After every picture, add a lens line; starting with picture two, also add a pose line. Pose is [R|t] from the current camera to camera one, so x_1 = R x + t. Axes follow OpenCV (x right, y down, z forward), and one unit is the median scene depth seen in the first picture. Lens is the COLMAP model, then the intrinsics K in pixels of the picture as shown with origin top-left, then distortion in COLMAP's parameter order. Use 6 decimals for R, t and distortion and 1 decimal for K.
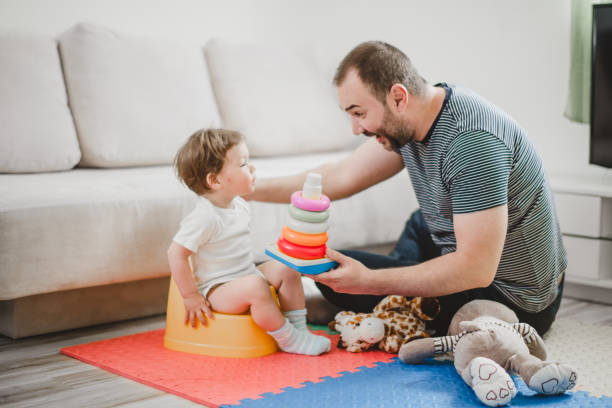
lens RADIAL K [[1024.3, 0, 307.2], [0, 1024.3, 205.9], [0, 0, 1]] dist [-0.166155, 0.000000]
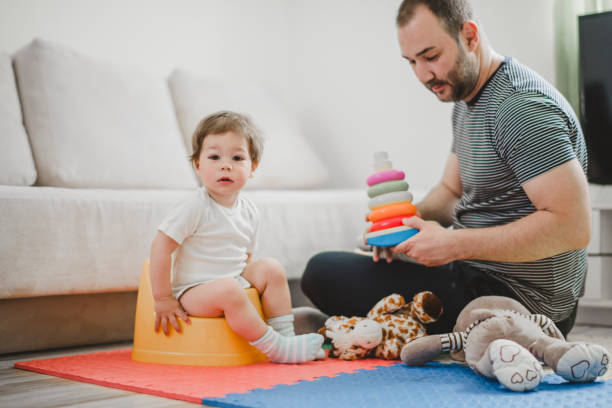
lens RADIAL K [[1024.3, 0, 310.9], [0, 1024.3, 205.2], [0, 0, 1]] dist [-0.166155, 0.000000]
pose [[0.998388, -0.014366, 0.054907, -0.033510], [0.021007, 0.992264, -0.122354, 0.119187], [-0.052725, 0.123310, 0.990967, 0.109543]]
